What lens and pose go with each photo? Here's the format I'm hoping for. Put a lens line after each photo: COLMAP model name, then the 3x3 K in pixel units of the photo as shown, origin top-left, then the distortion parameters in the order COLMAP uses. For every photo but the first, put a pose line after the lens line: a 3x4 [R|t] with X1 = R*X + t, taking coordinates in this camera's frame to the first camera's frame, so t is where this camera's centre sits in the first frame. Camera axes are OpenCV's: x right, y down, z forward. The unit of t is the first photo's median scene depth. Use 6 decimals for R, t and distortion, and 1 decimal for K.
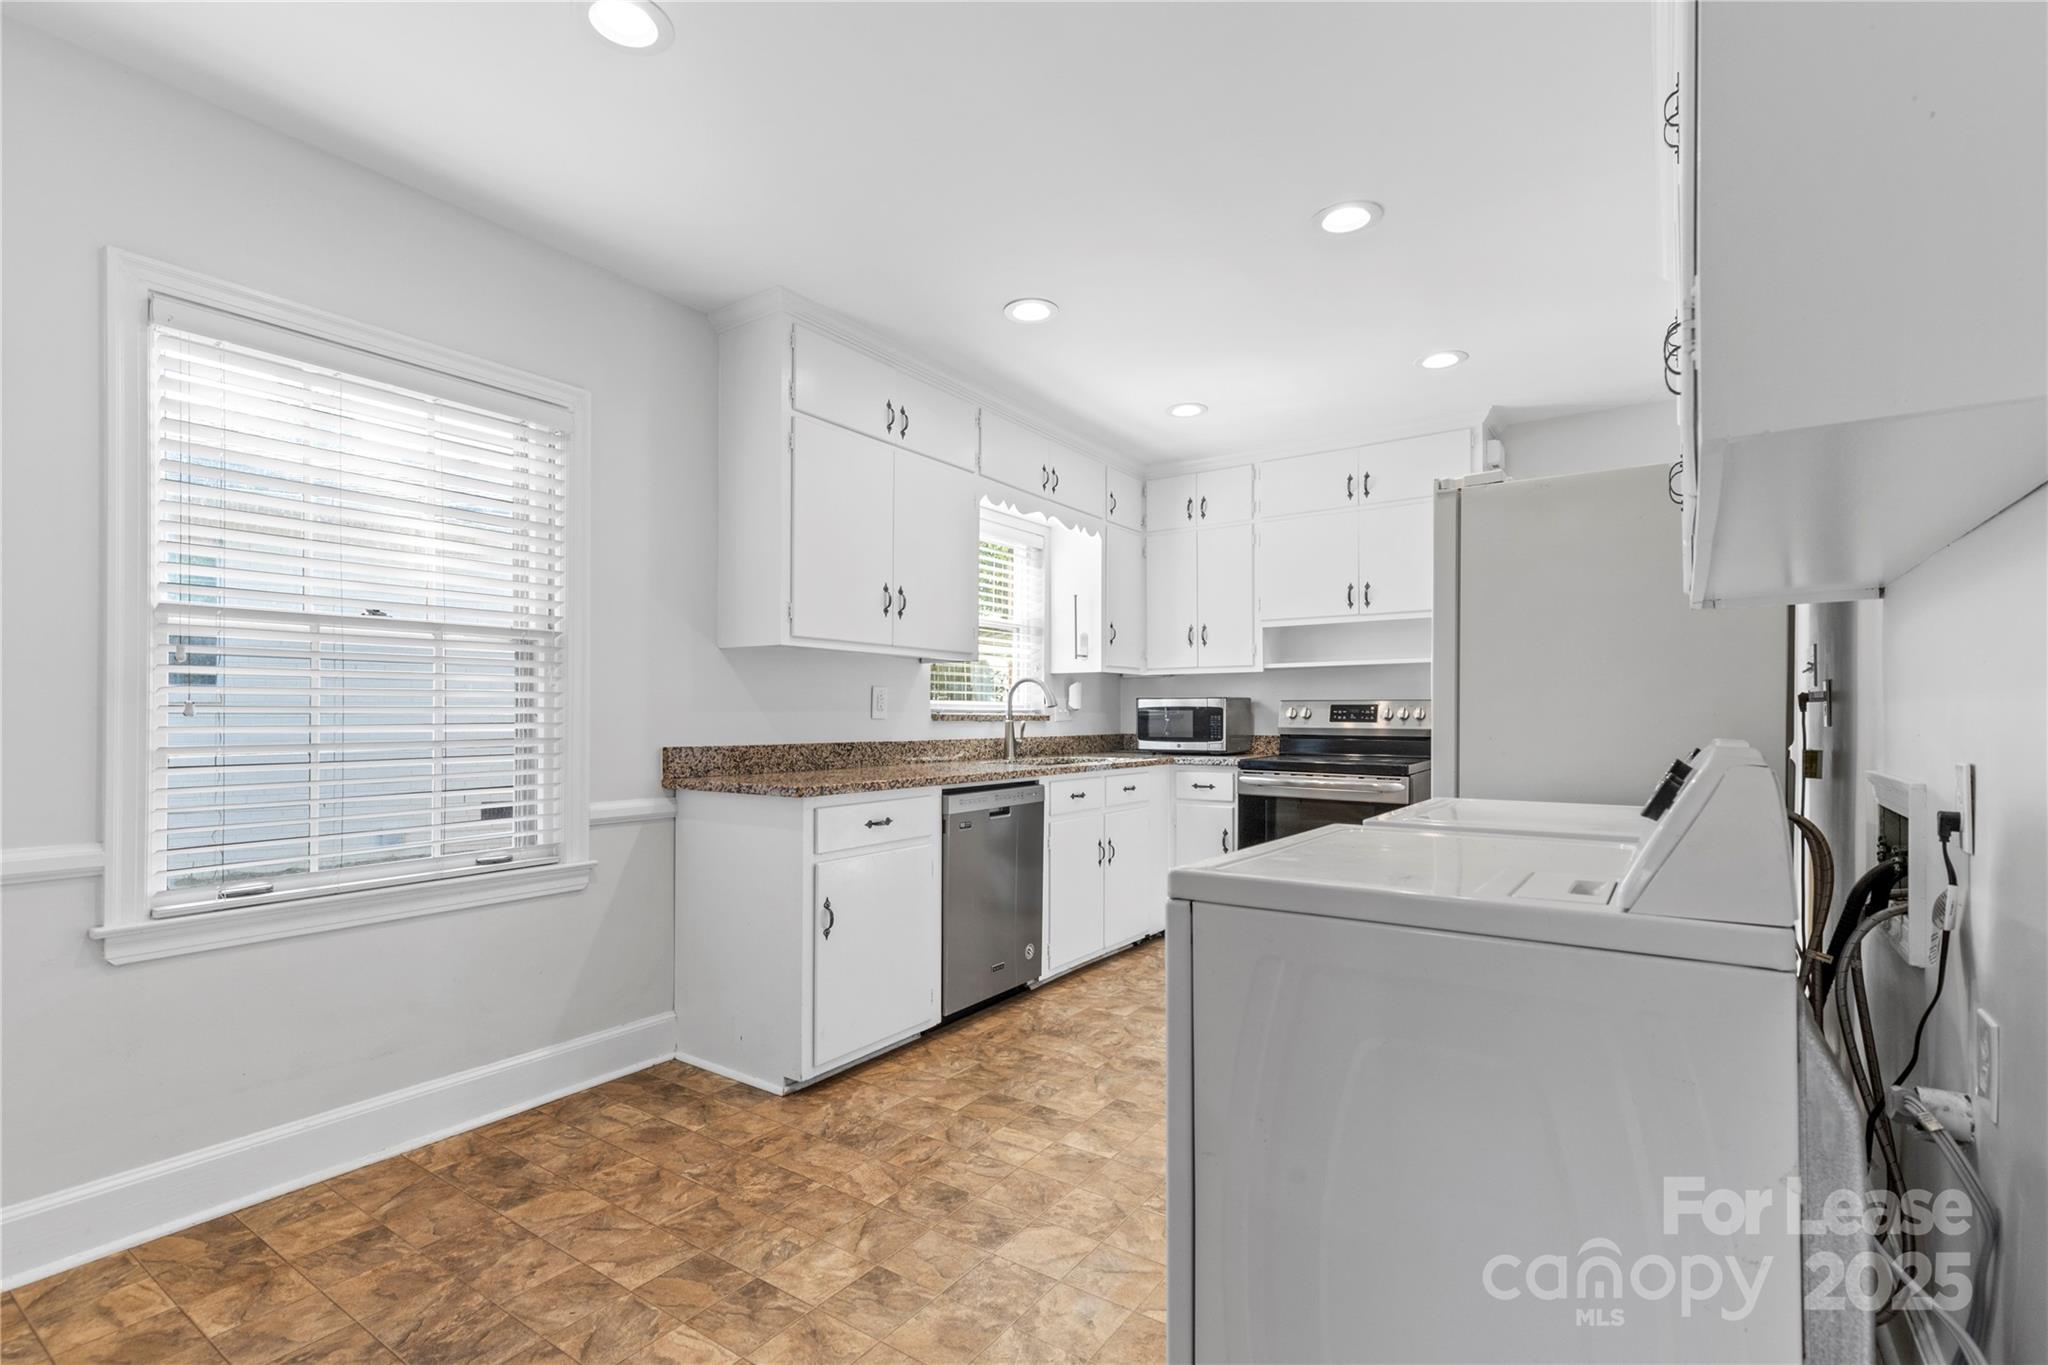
lens RADIAL K [[938.9, 0, 1031.9], [0, 938.9, 709.9], [0, 0, 1]] dist [0.008622, -0.001309]
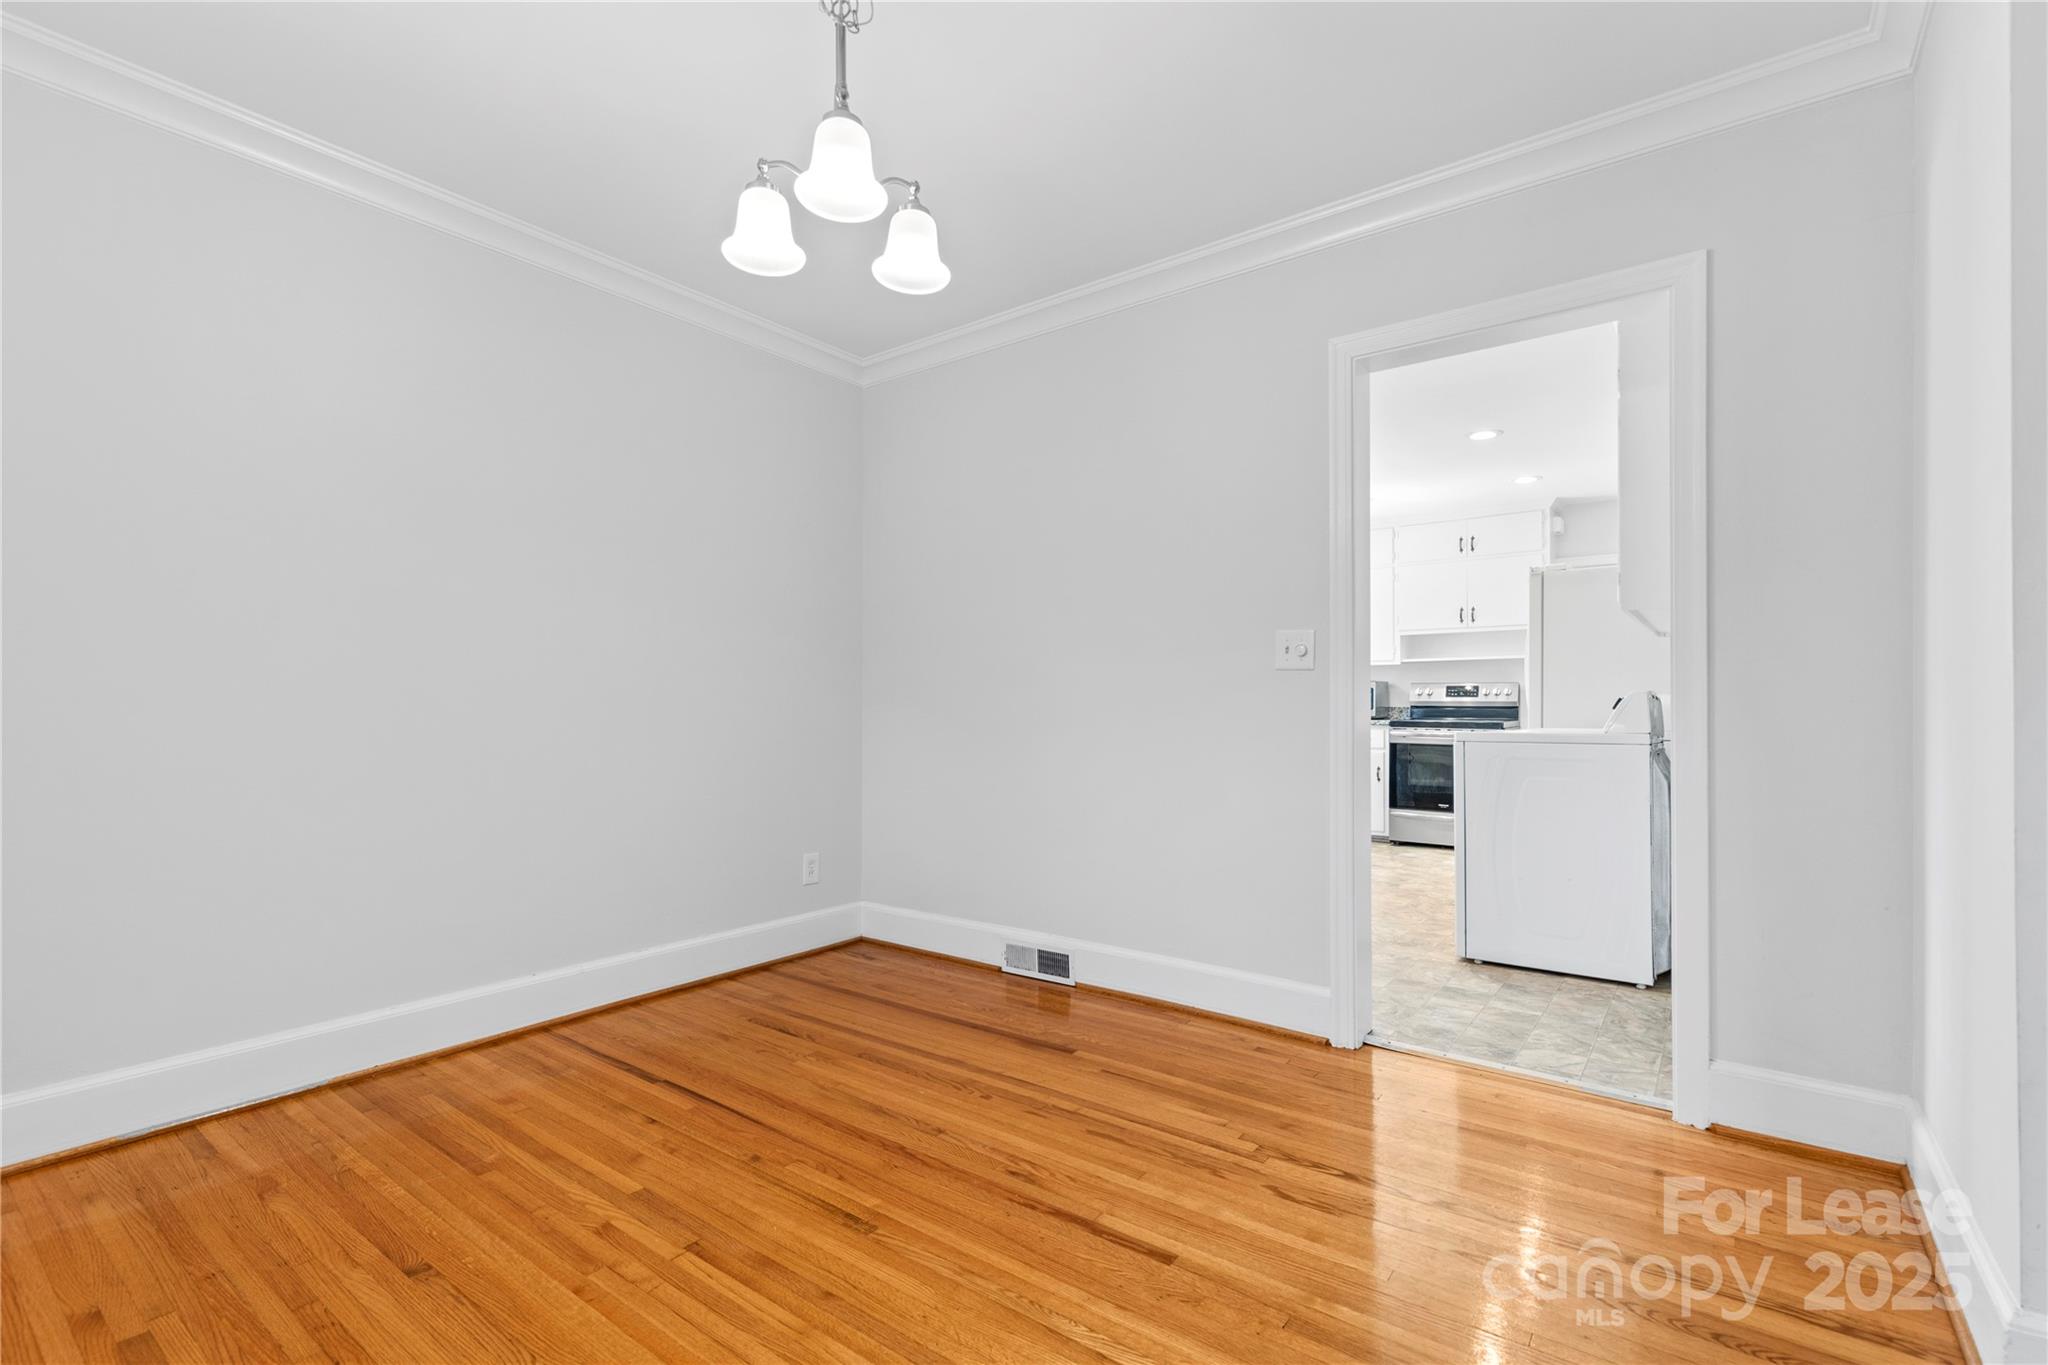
lens RADIAL K [[938.9, 0, 1019.3], [0, 938.9, 700.7], [0, 0, 1]] dist [0.008622, -0.001309]
pose [[0.998550, -0.002306, -0.053780, -0.391911], [0.002267, 0.999997, -0.000790, 0.024235], [0.053781, 0.000667, 0.998553, -0.752400]]
